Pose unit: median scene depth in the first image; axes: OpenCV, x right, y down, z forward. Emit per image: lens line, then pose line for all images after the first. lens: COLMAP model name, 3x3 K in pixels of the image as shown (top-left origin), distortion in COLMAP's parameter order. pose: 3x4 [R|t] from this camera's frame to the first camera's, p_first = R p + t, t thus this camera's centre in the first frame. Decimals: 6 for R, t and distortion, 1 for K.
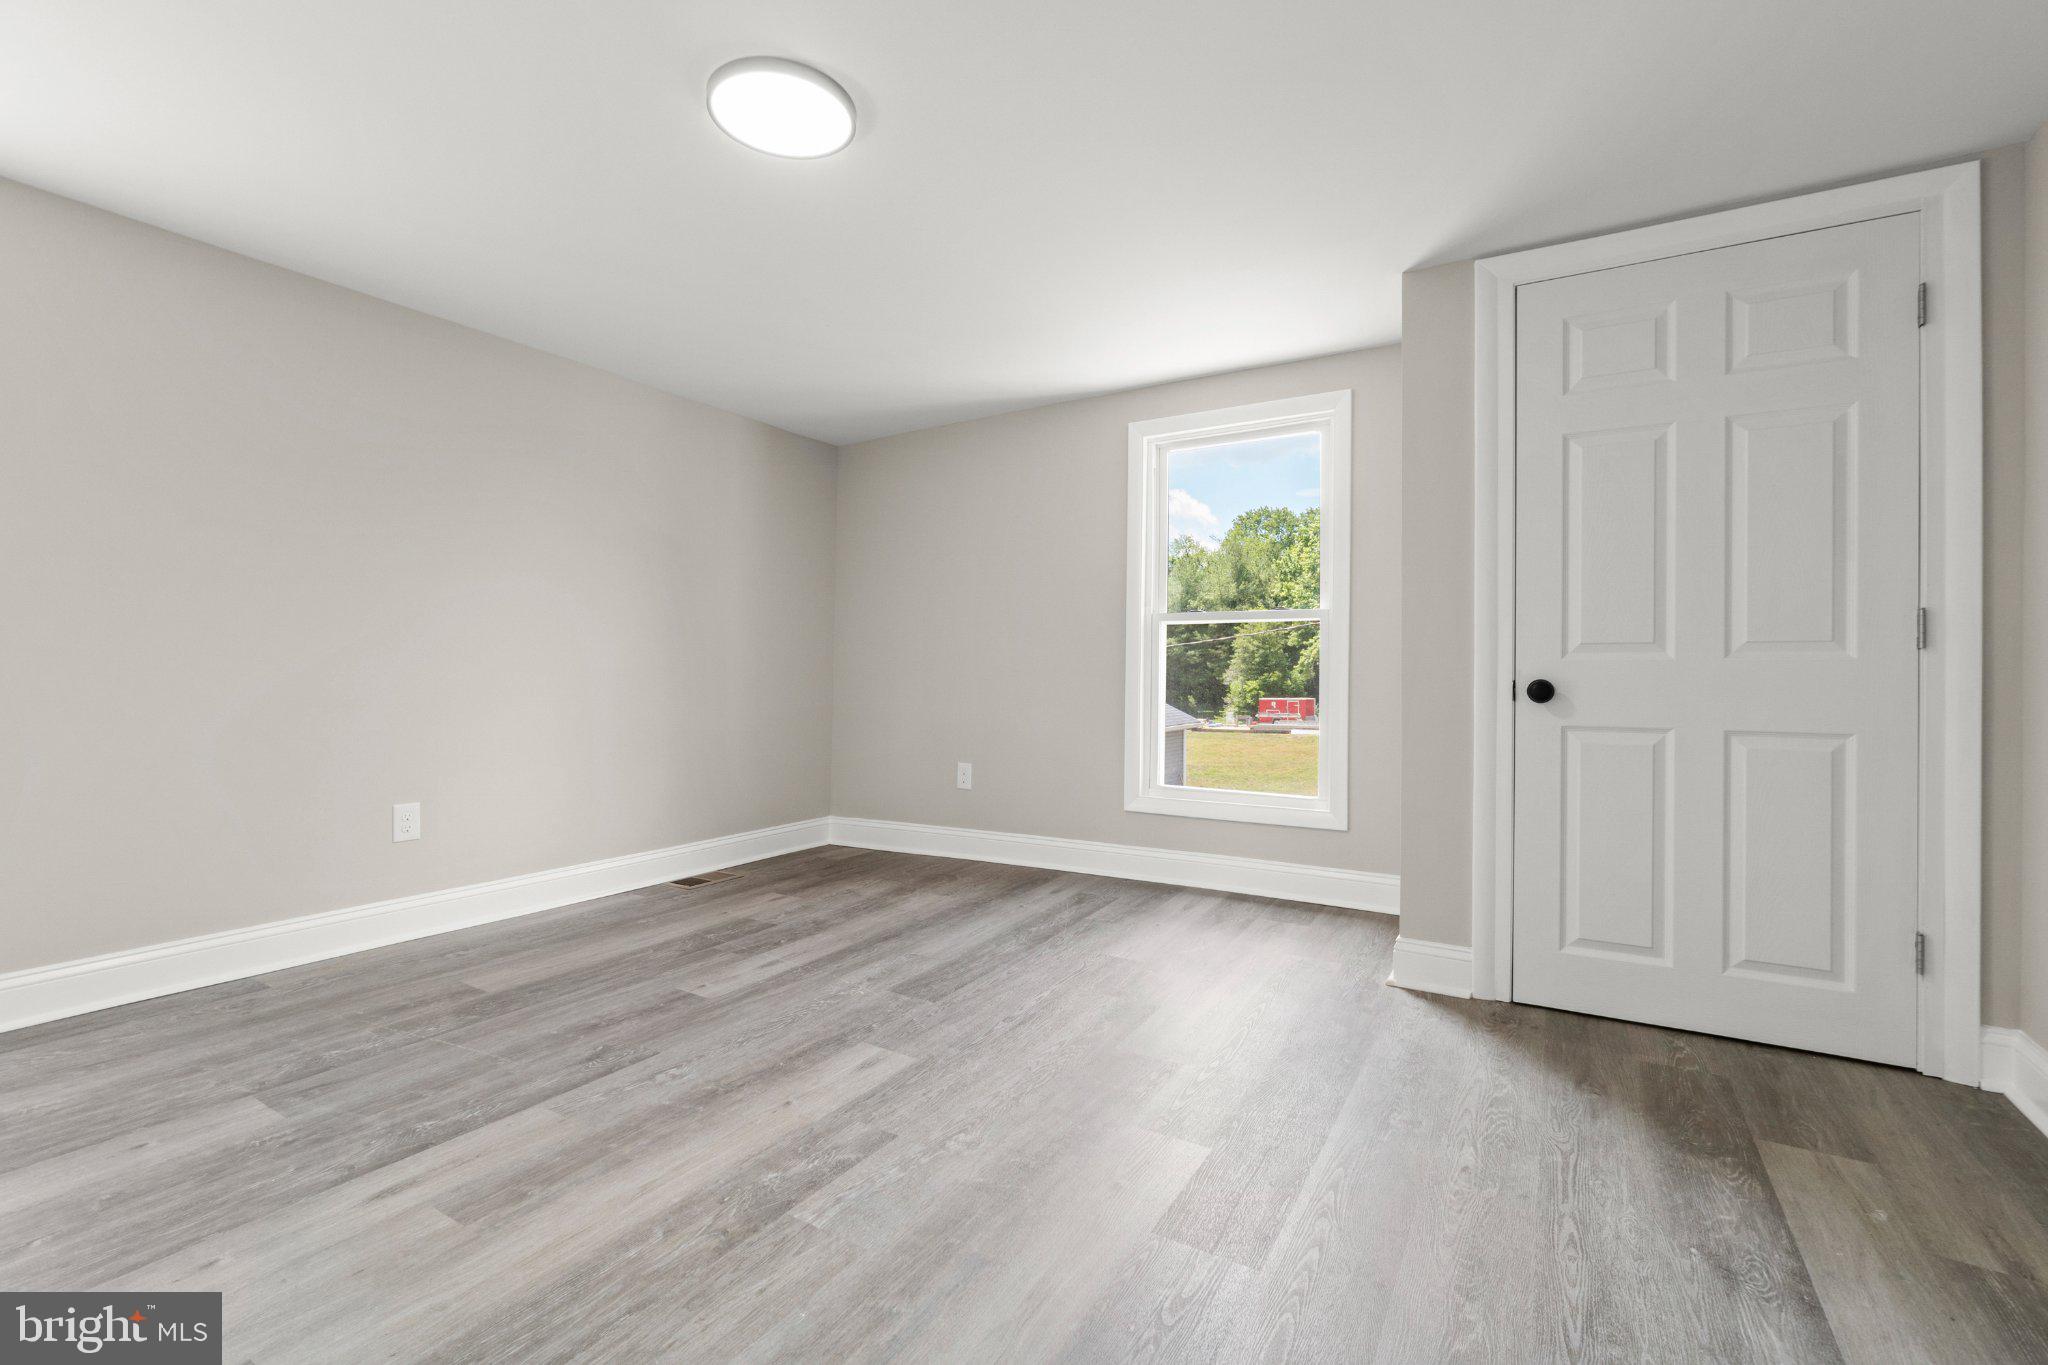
lens RADIAL K [[881.7, 0, 1019.5], [0, 881.7, 679.2], [0, 0, 1]] dist [-0.007851, 0.003357]
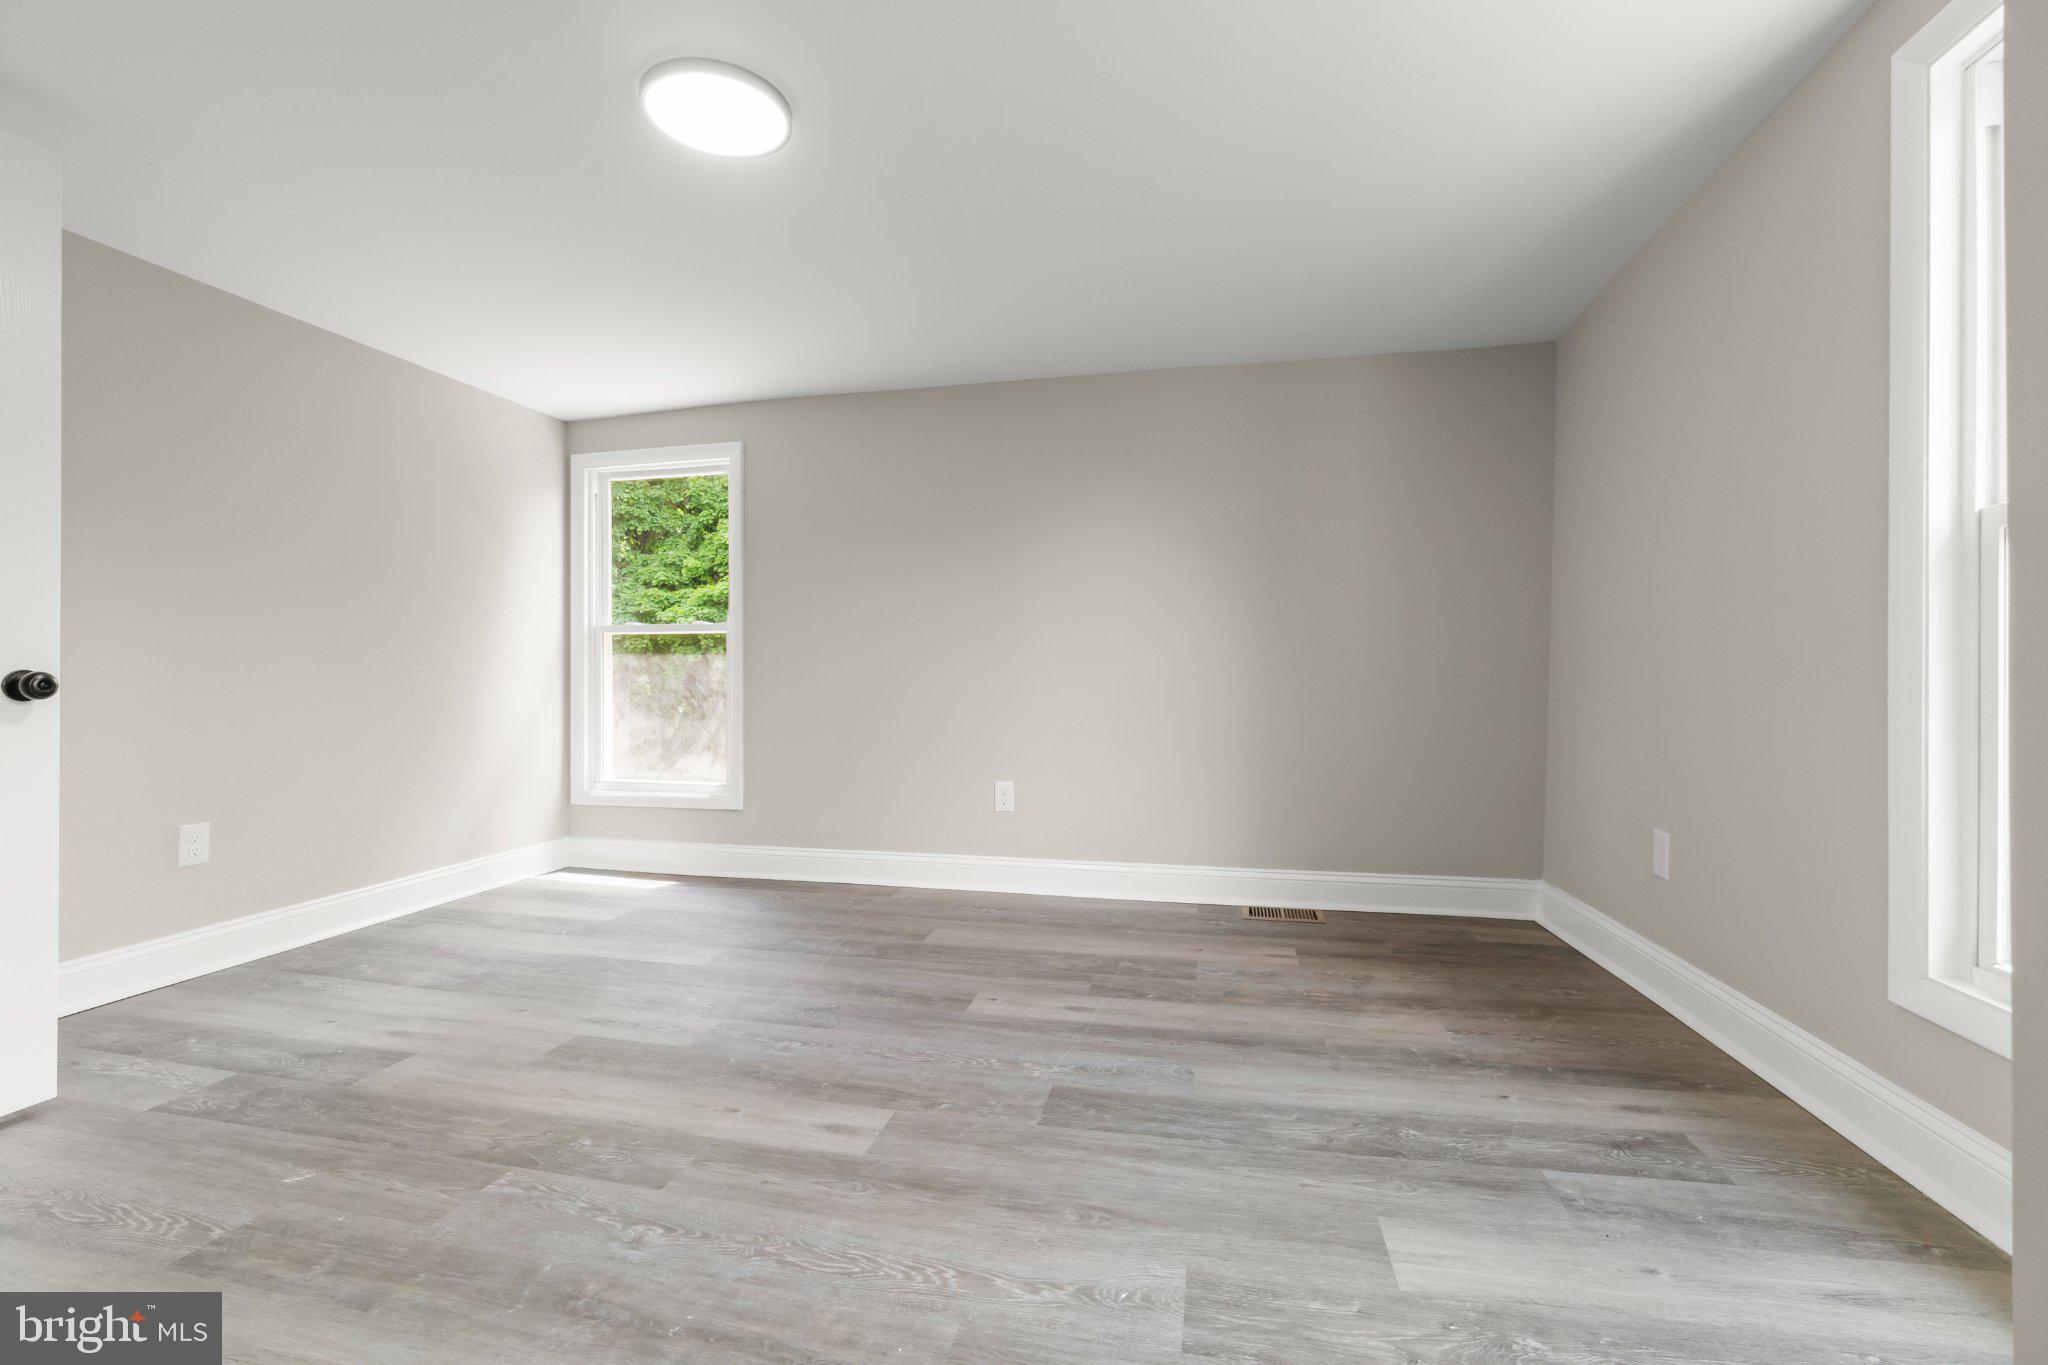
lens RADIAL K [[881.7, 0, 1022.1], [0, 881.7, 690.0], [0, 0, 1]] dist [-0.007851, 0.003357]
pose [[0.320679, 0.009855, -0.947137, 0.539735], [-0.001179, 0.999949, 0.010005, -0.000232], [0.947187, -0.002091, 0.320674, 0.694505]]
